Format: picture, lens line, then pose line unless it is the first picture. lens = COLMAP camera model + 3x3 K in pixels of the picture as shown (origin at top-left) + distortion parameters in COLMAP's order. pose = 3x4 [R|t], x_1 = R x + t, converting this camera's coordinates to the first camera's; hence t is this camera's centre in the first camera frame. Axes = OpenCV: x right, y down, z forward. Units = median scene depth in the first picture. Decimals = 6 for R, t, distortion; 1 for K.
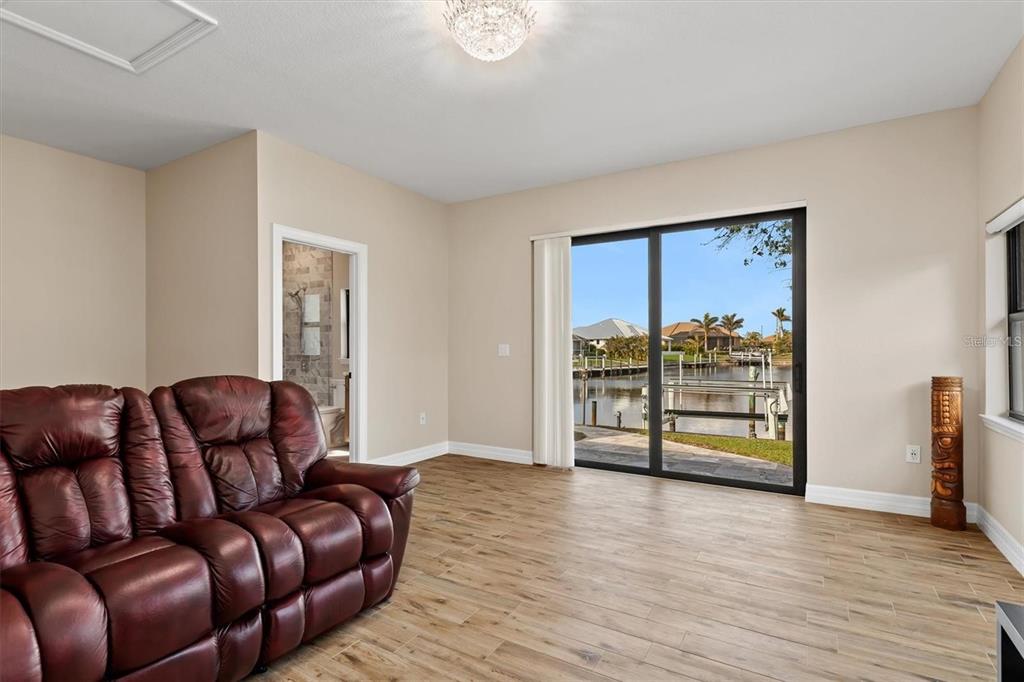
lens RADIAL K [[502.7, 0, 510.7], [0, 502.7, 343.1], [0, 0, 1]] dist [-0.013877, -0.000984]
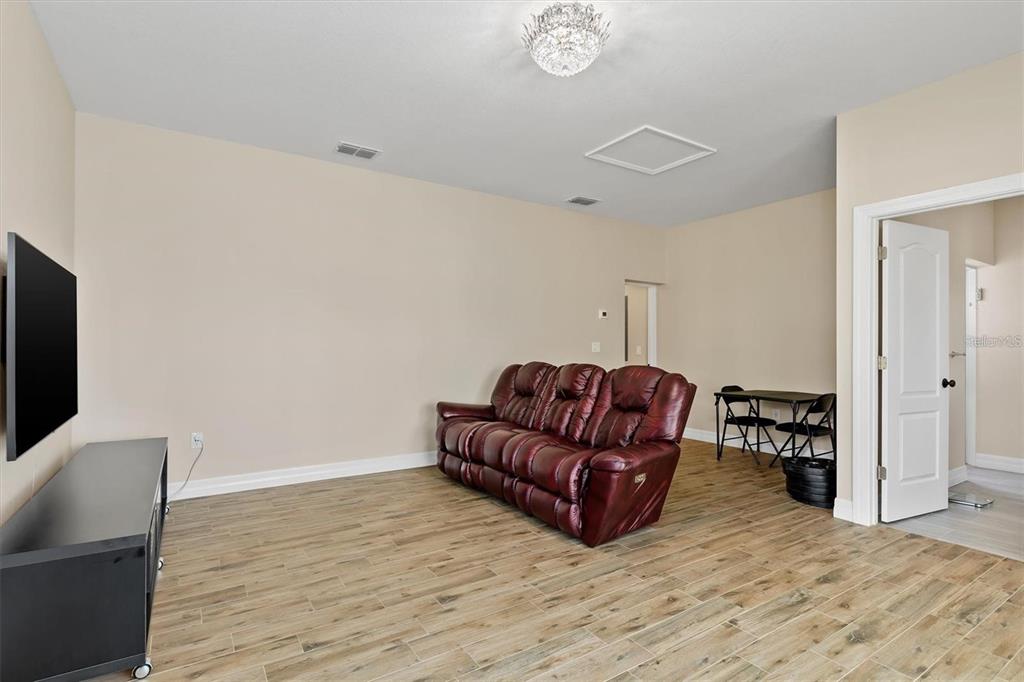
lens RADIAL K [[502.7, 0, 510.2], [0, 502.7, 341.5], [0, 0, 1]] dist [-0.013877, -0.000984]
pose [[-0.439643, -0.000779, -0.898173, 0.820431], [0.004298, 0.999986, -0.002971, -0.004519], [0.898163, -0.005167, -0.439633, 1.152817]]
